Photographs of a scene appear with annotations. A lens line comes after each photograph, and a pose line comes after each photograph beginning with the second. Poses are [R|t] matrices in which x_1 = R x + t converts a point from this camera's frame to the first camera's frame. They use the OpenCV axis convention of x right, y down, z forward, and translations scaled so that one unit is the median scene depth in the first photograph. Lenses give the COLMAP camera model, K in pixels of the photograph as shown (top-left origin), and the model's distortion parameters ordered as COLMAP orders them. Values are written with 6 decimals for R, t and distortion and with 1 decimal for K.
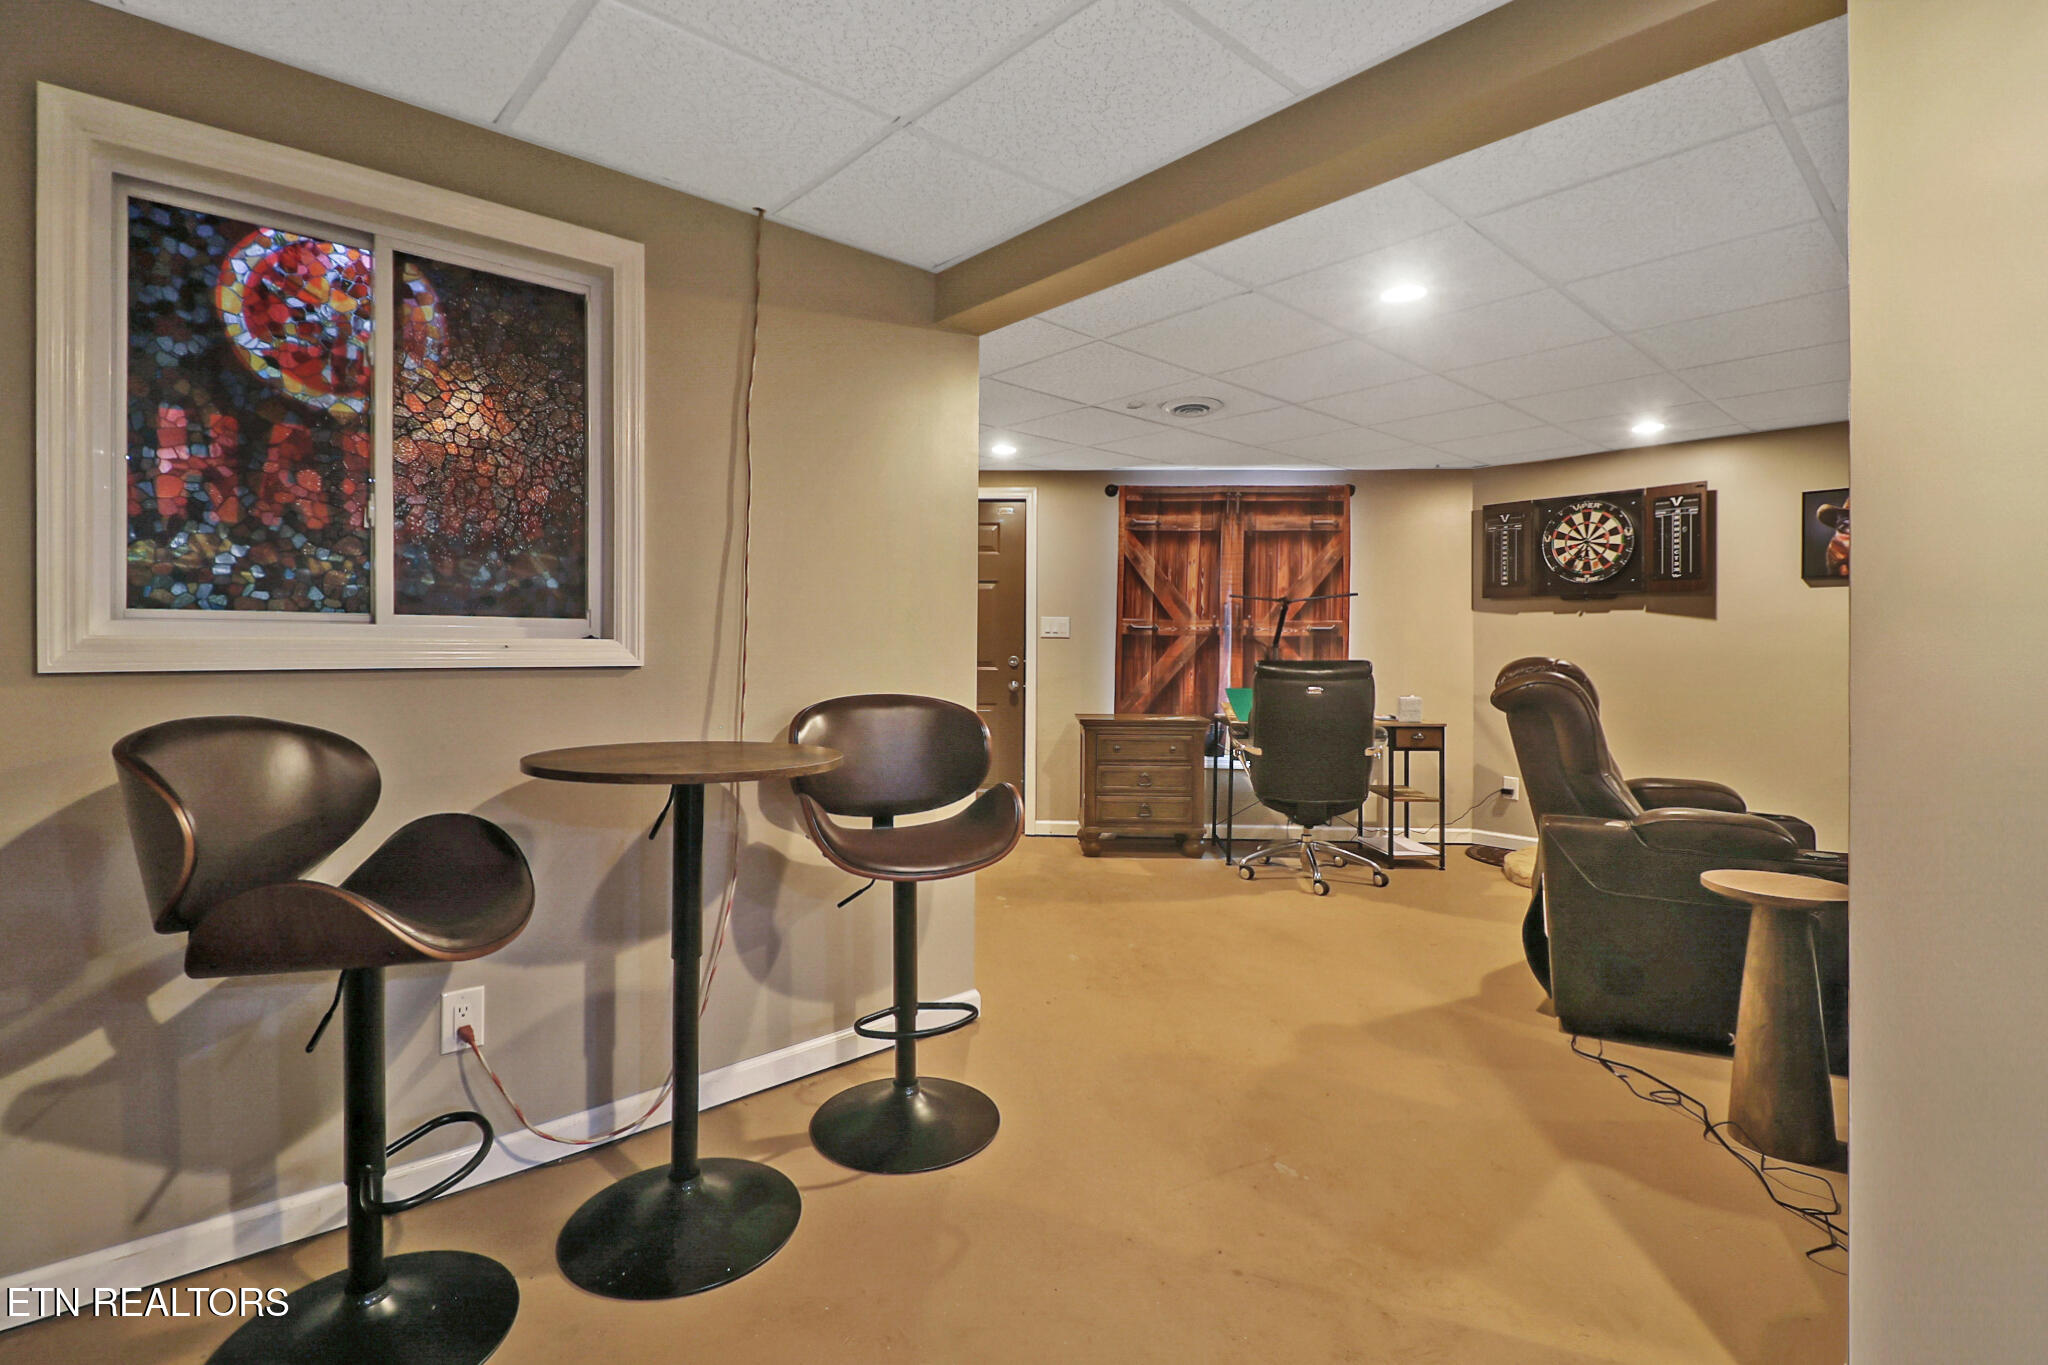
lens RADIAL K [[941.4, 0, 1005.7], [0, 941.4, 649.1], [0, 0, 1]] dist [0.001069, -0.012931]
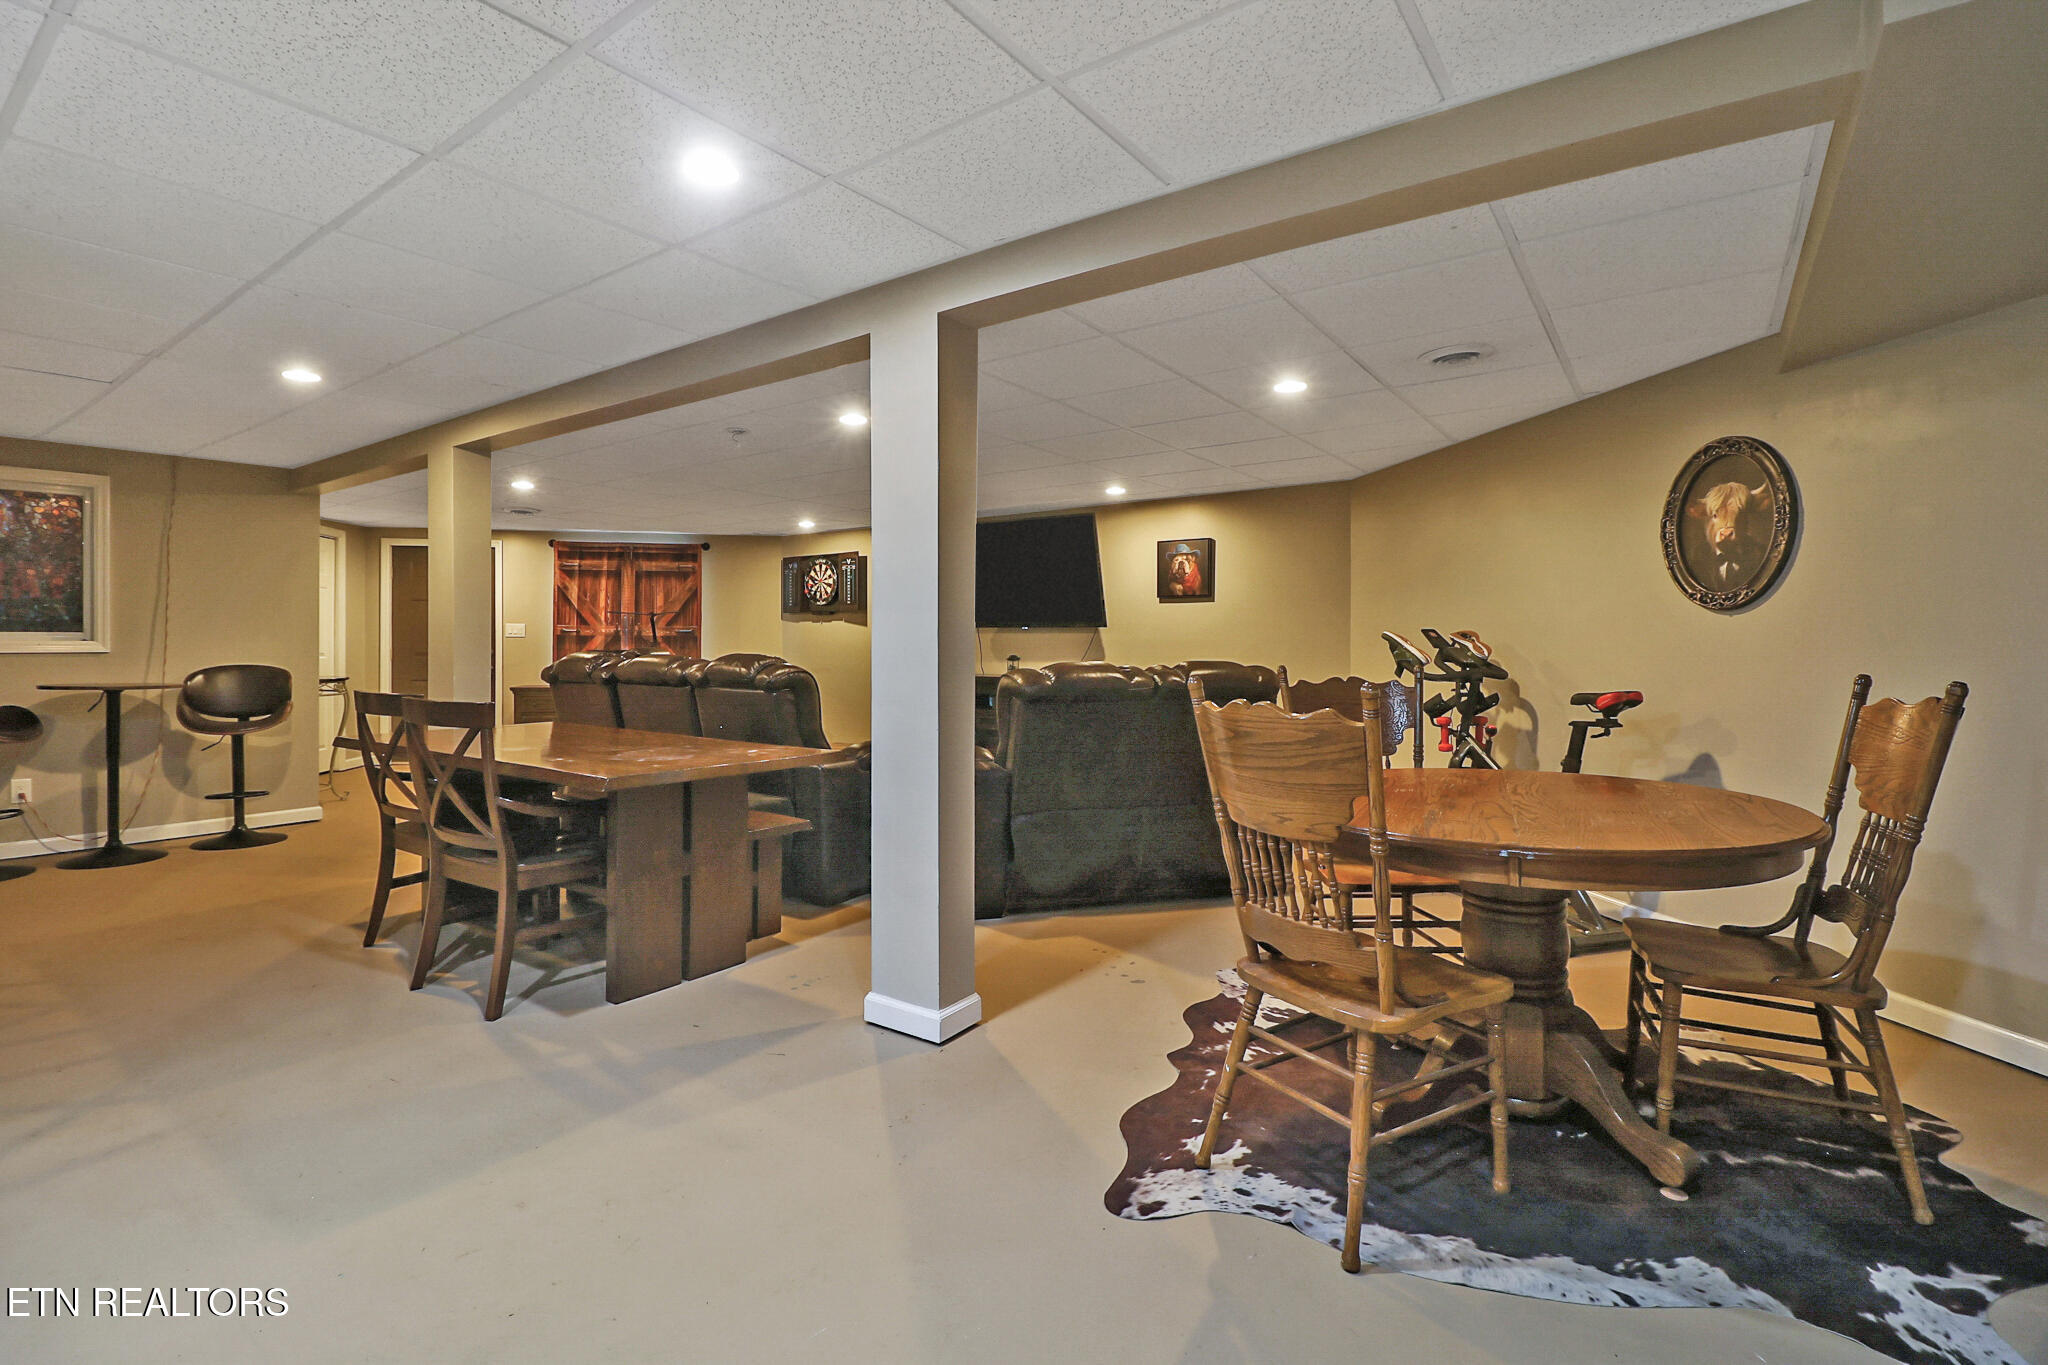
lens RADIAL K [[941.4, 0, 1005.7], [0, 941.4, 649.1], [0, 0, 1]] dist [0.001069, -0.012931]
pose [[0.979412, -0.003664, 0.201836, 0.560678], [0.002427, 0.999977, 0.006376, 0.000502], [-0.201855, -0.005755, 0.979399, -0.730530]]
